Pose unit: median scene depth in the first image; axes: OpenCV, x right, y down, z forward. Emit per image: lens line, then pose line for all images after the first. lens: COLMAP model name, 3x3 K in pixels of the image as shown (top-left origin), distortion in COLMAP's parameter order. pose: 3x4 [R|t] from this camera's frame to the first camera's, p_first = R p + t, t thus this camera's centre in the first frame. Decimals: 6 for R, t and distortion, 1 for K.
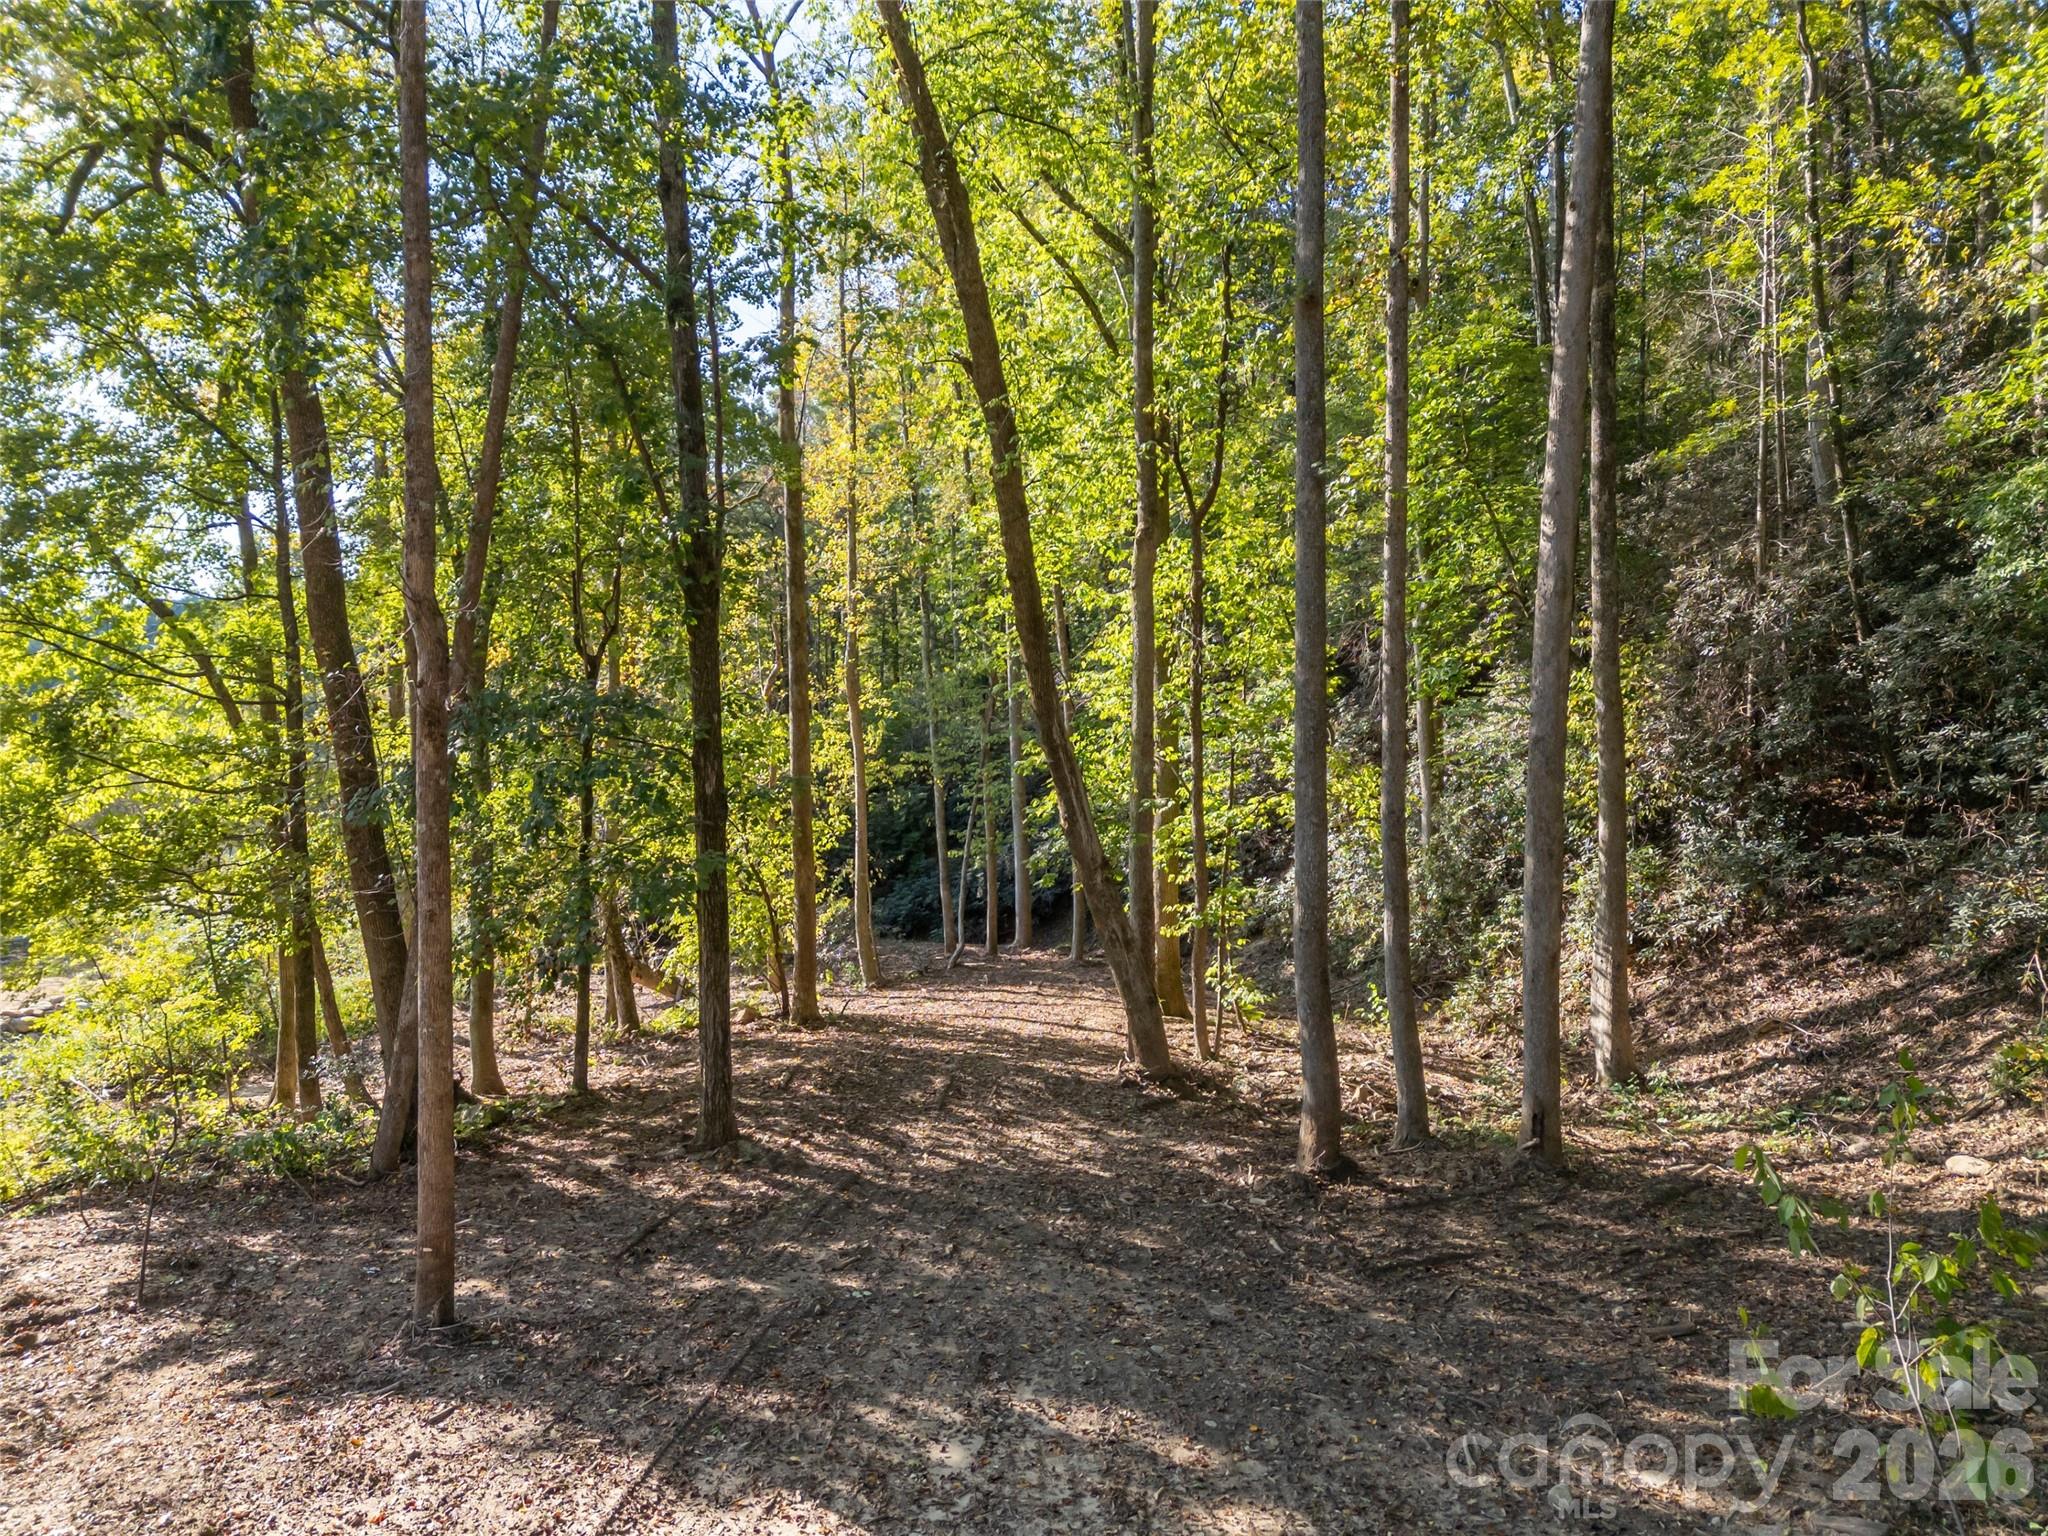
lens RADIAL K [[1504.3, 0, 1028.3], [0, 1504.3, 764.9], [0, 0, 1]] dist [0.087889, -0.058146]
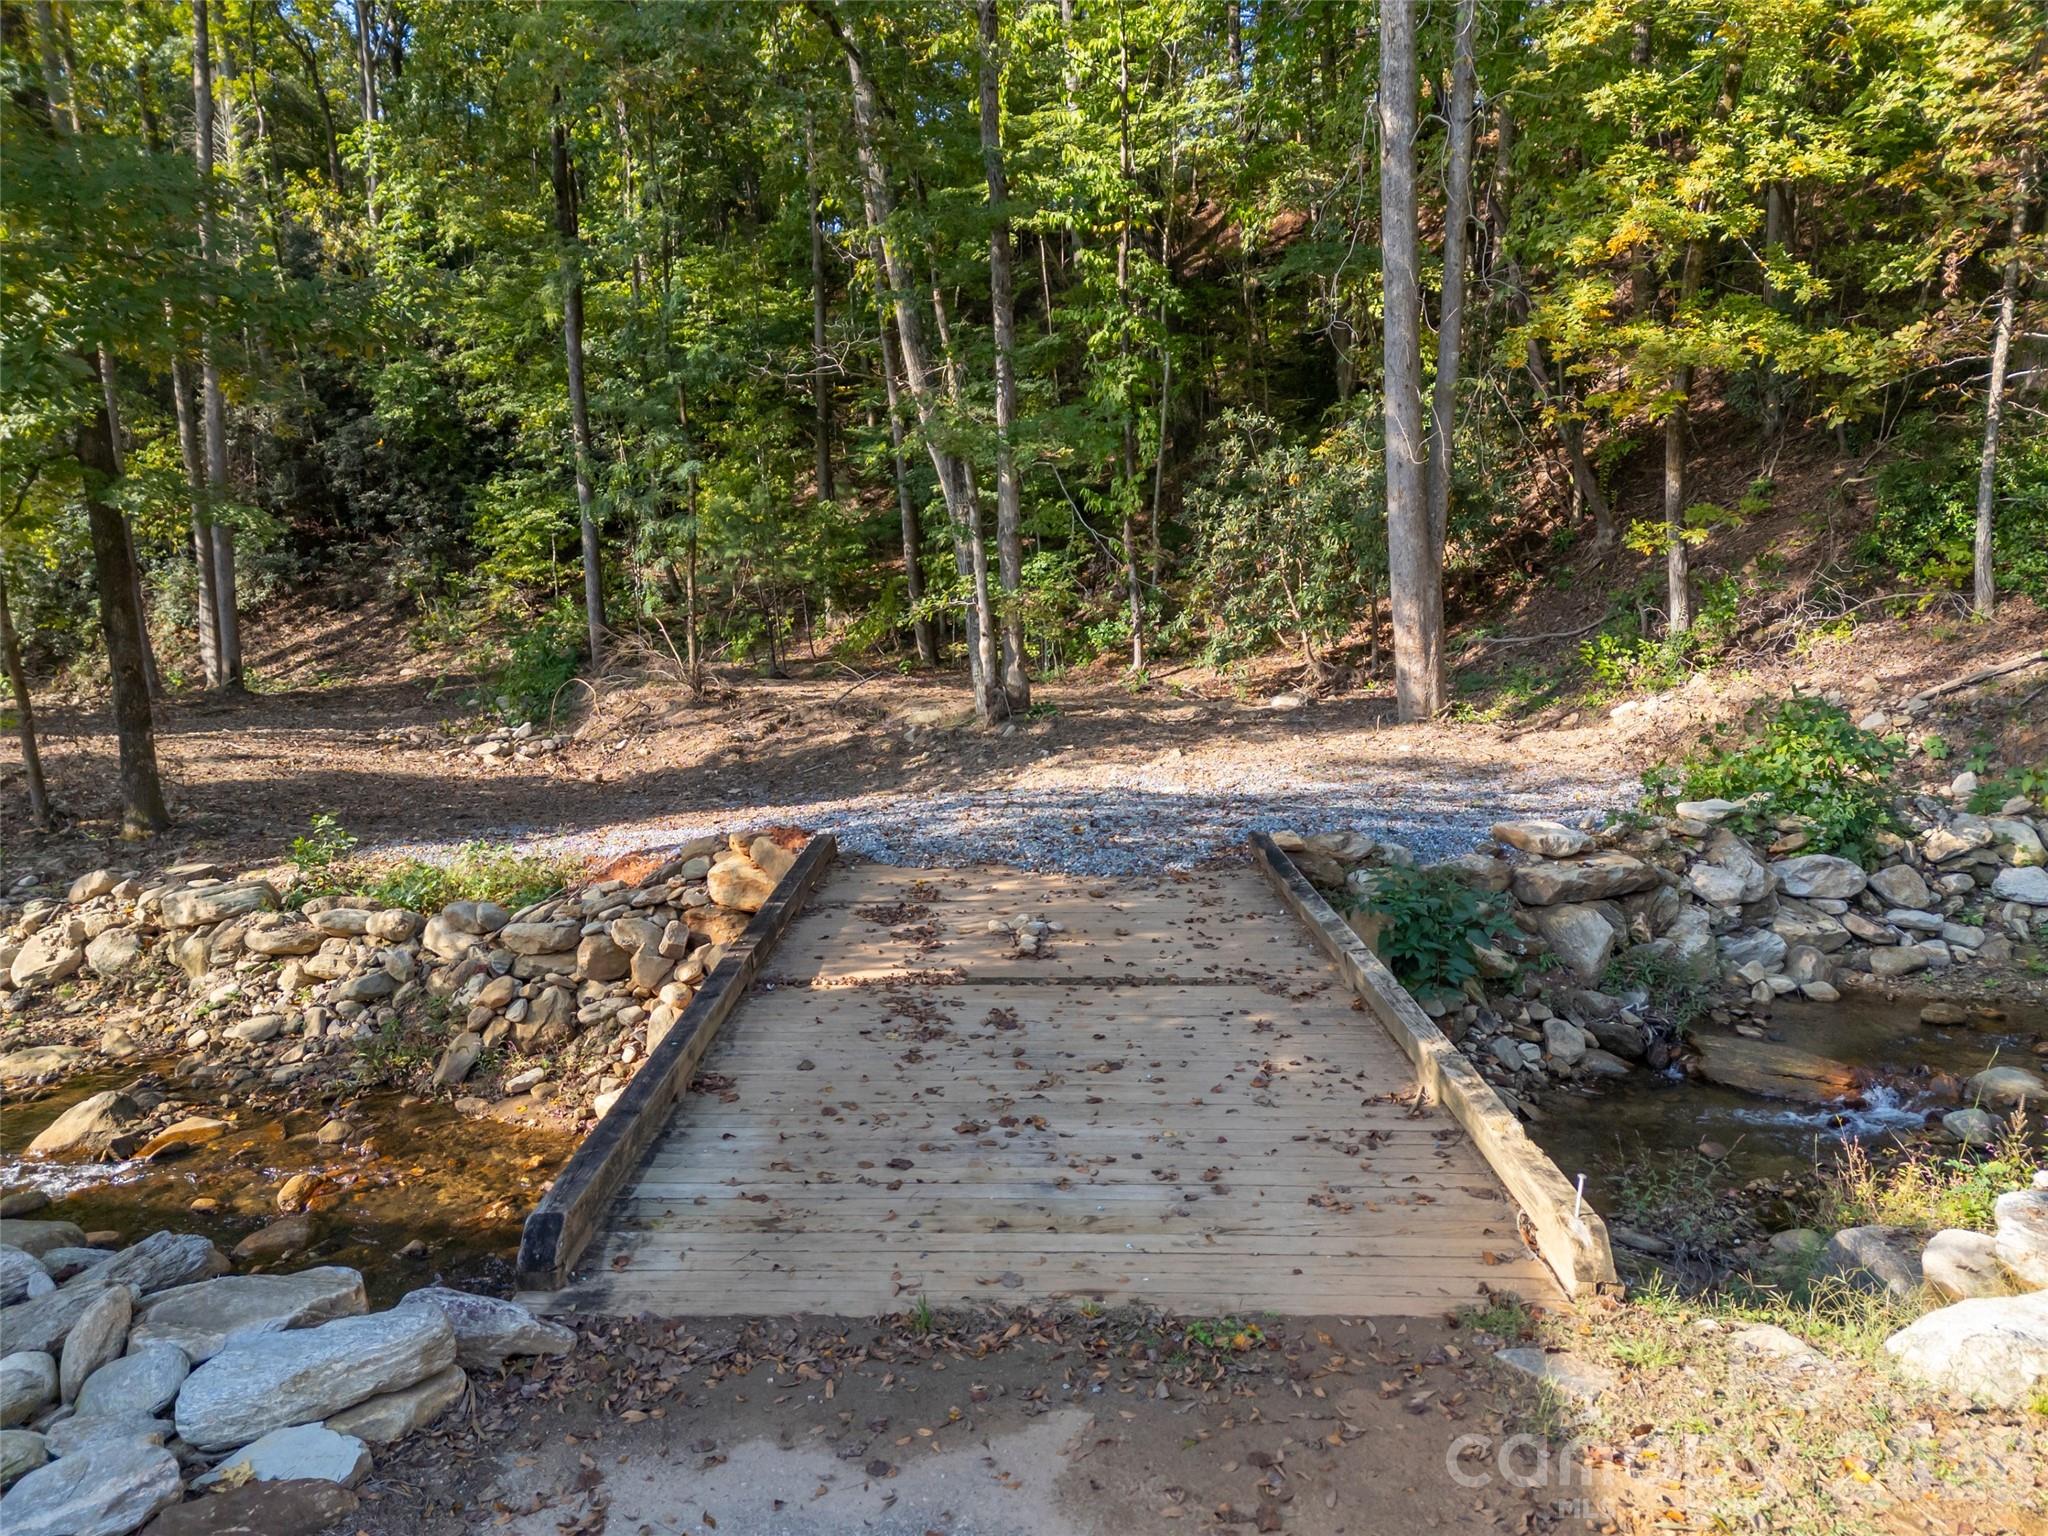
lens RADIAL K [[1504.3, 0, 1032.7], [0, 1504.3, 769.4], [0, 0, 1]] dist [0.087889, -0.058146]
pose [[0.536061, -0.130665, 0.834005, -0.591079], [0.007032, 0.988605, 0.150367, 0.036134], [-0.844150, -0.074741, 0.530872, -0.743073]]
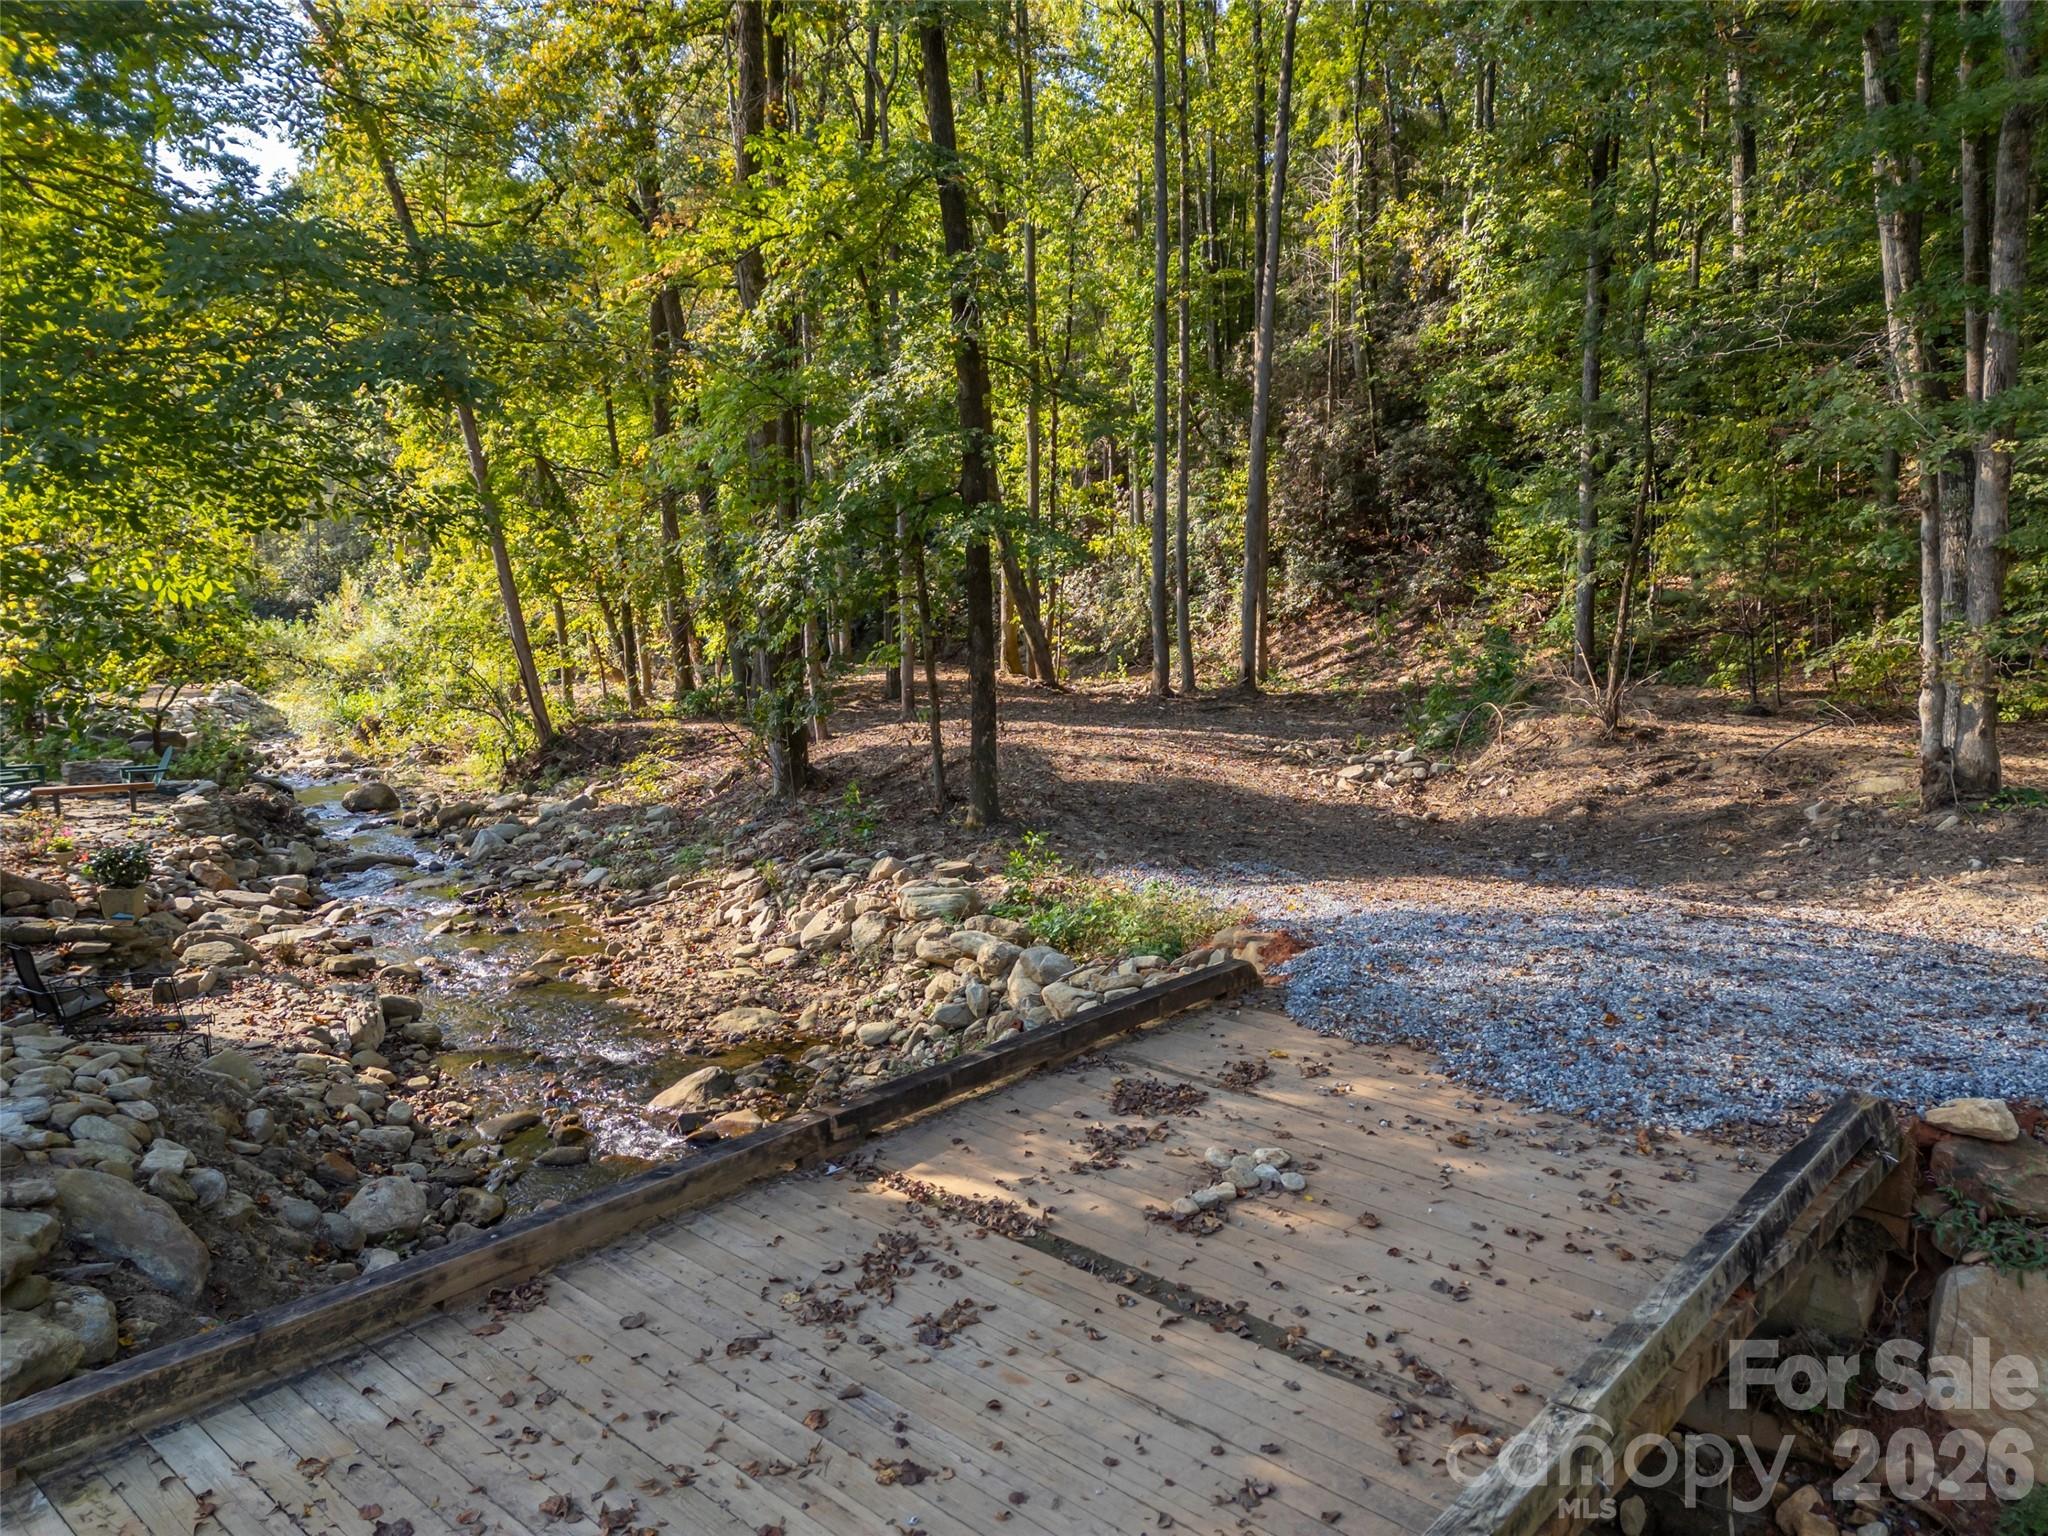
lens RADIAL K [[1504.3, 0, 1021.1], [0, 1504.3, 771.9], [0, 0, 1]] dist [0.087889, -0.058146]
pose [[0.962845, -0.046417, 0.266037, -0.421287], [0.006744, 0.988944, 0.148139, 0.027166], [-0.269972, -0.140840, 0.952512, -0.767606]]
